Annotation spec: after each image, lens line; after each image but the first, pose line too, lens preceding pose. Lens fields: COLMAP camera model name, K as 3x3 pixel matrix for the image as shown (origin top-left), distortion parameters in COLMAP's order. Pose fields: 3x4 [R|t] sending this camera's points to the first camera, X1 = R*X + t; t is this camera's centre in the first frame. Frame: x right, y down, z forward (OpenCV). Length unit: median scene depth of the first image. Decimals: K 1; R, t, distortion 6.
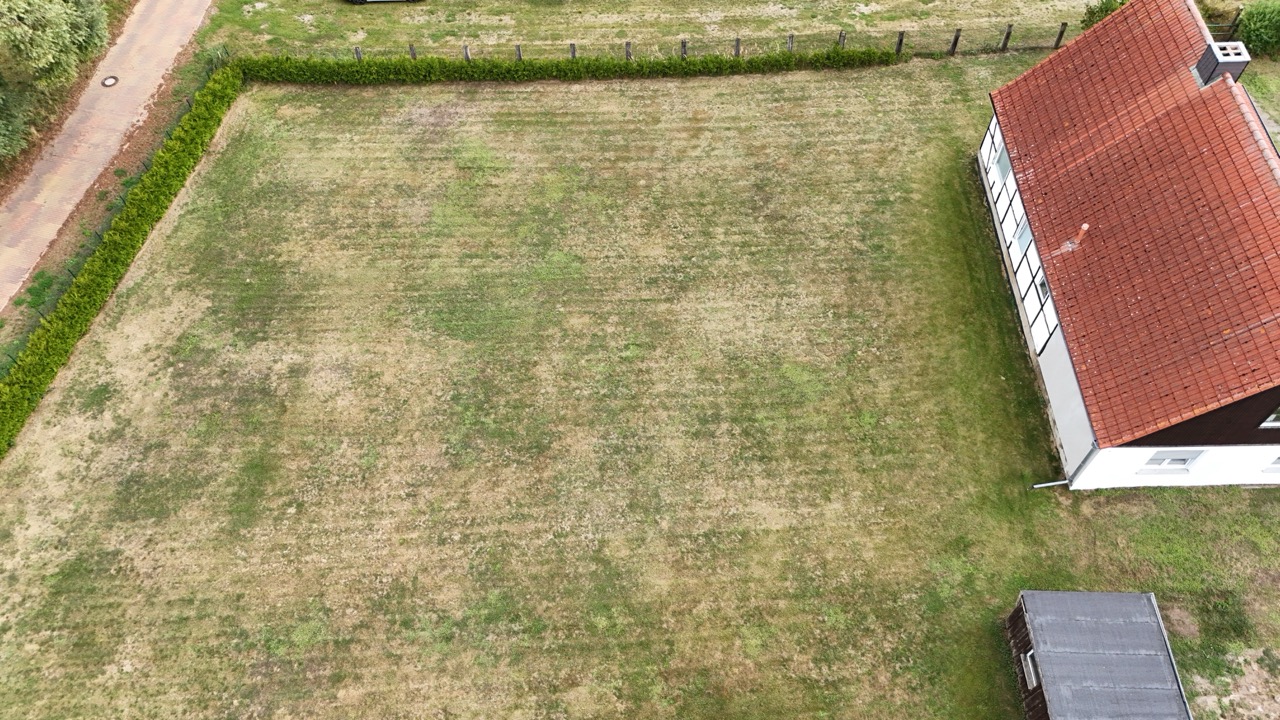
lens RADIAL K [[939.6, 0, 643.5], [0, 939.6, 358.1], [0, 0, 1]] dist [0.096040, -0.099755]
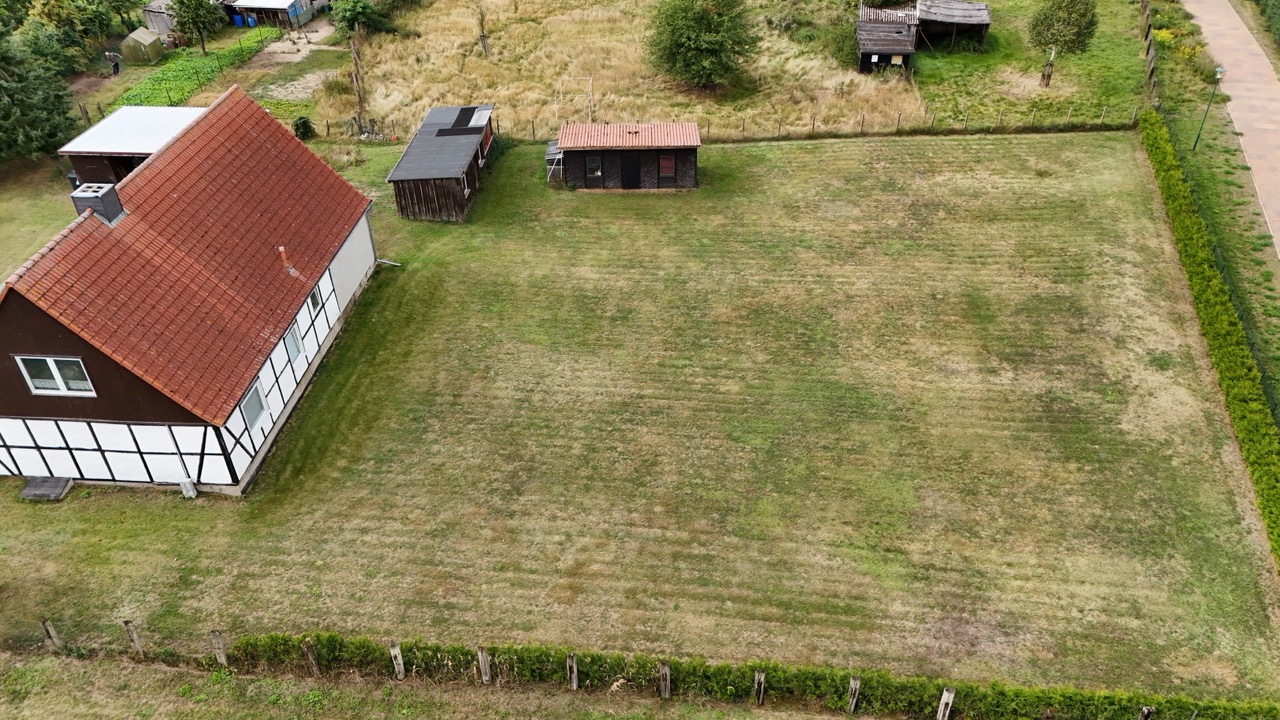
lens RADIAL K [[939.6, 0, 643.5], [0, 939.6, 358.1], [0, 0, 1]] dist [0.096040, -0.099755]
pose [[-0.996949, -0.018030, 0.075947, -0.051685], [0.076641, -0.041606, 0.996190, -1.072752], [-0.014801, 0.998971, 0.042861, 0.923519]]
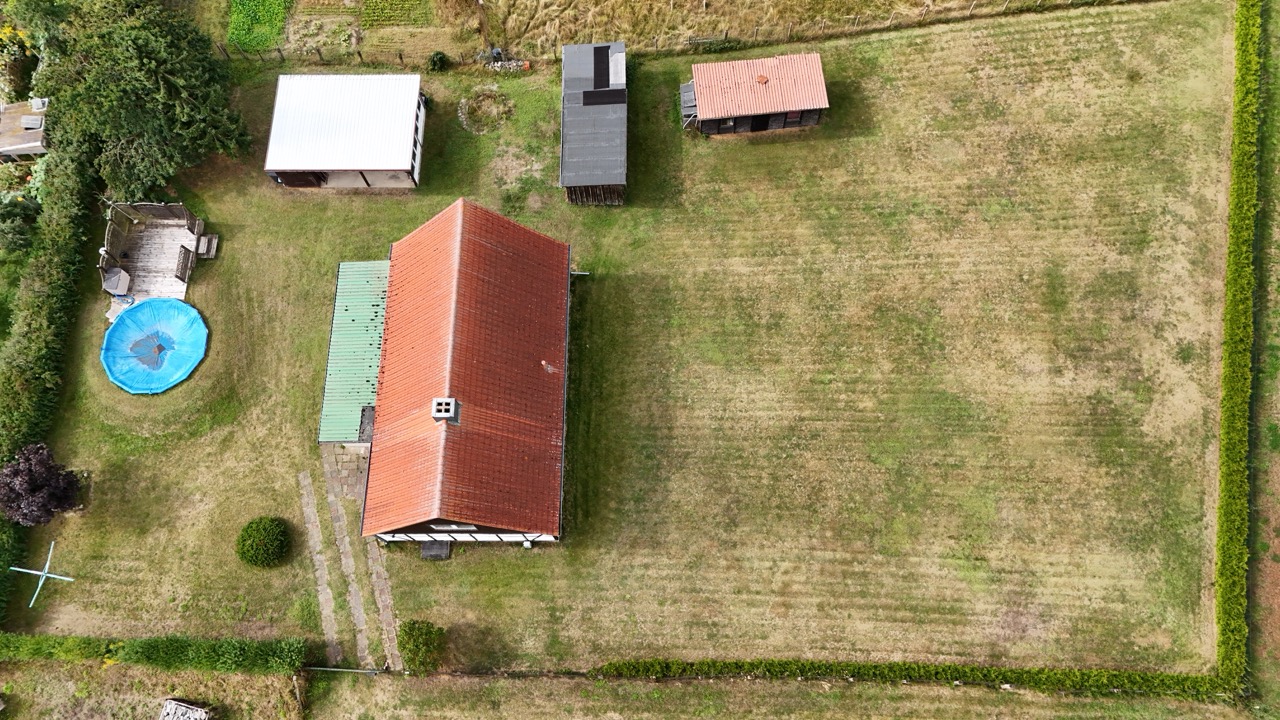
lens RADIAL K [[951.1, 0, 640.0], [0, 951.1, 360.0], [0, 0, 1]] dist [0.062210, -0.038933]
pose [[-0.999033, 0.002584, 0.043899, 0.206961], [0.033455, -0.603213, 0.796878, -1.150847], [0.028540, 0.797576, 0.602543, 0.074110]]
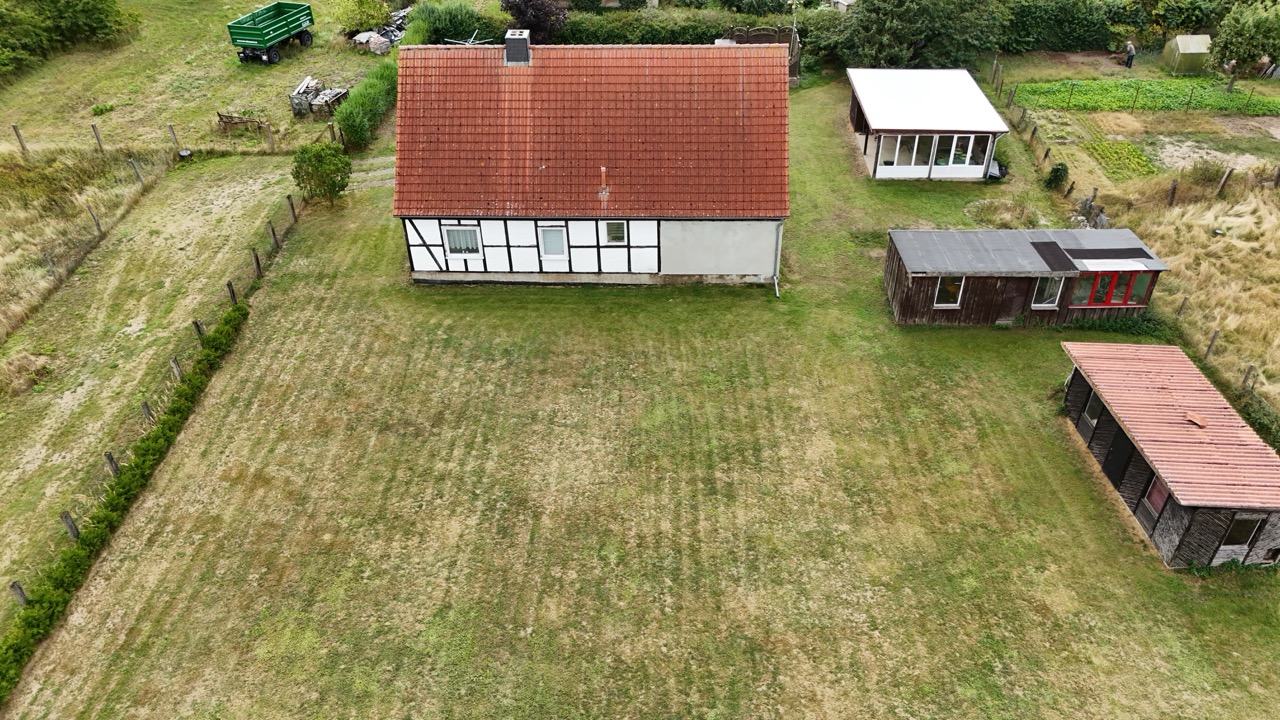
lens RADIAL K [[939.6, 0, 643.5], [0, 939.6, 358.1], [0, 0, 1]] dist [0.096040, -0.099755]
pose [[0.035168, -0.573527, 0.818432, -0.553303], [0.839483, 0.461295, 0.287186, -0.280443], [-0.542247, 0.676959, 0.497689, 0.465543]]
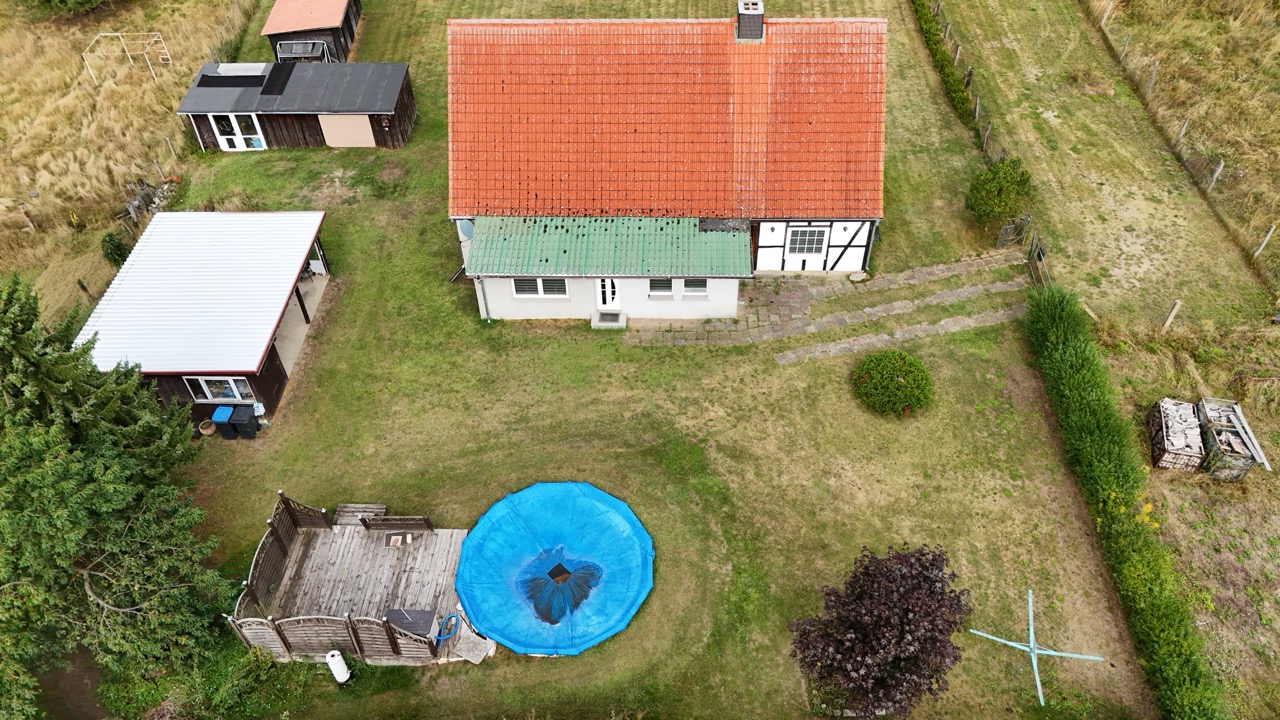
lens RADIAL K [[939.6, 0, 643.5], [0, 939.6, 358.1], [0, 0, 1]] dist [0.096040, -0.099755]
pose [[-0.034444, 0.728996, -0.683651, 1.377155], [-0.821907, 0.368509, 0.434361, -0.449748], [0.568579, 0.576859, 0.586474, 0.417746]]
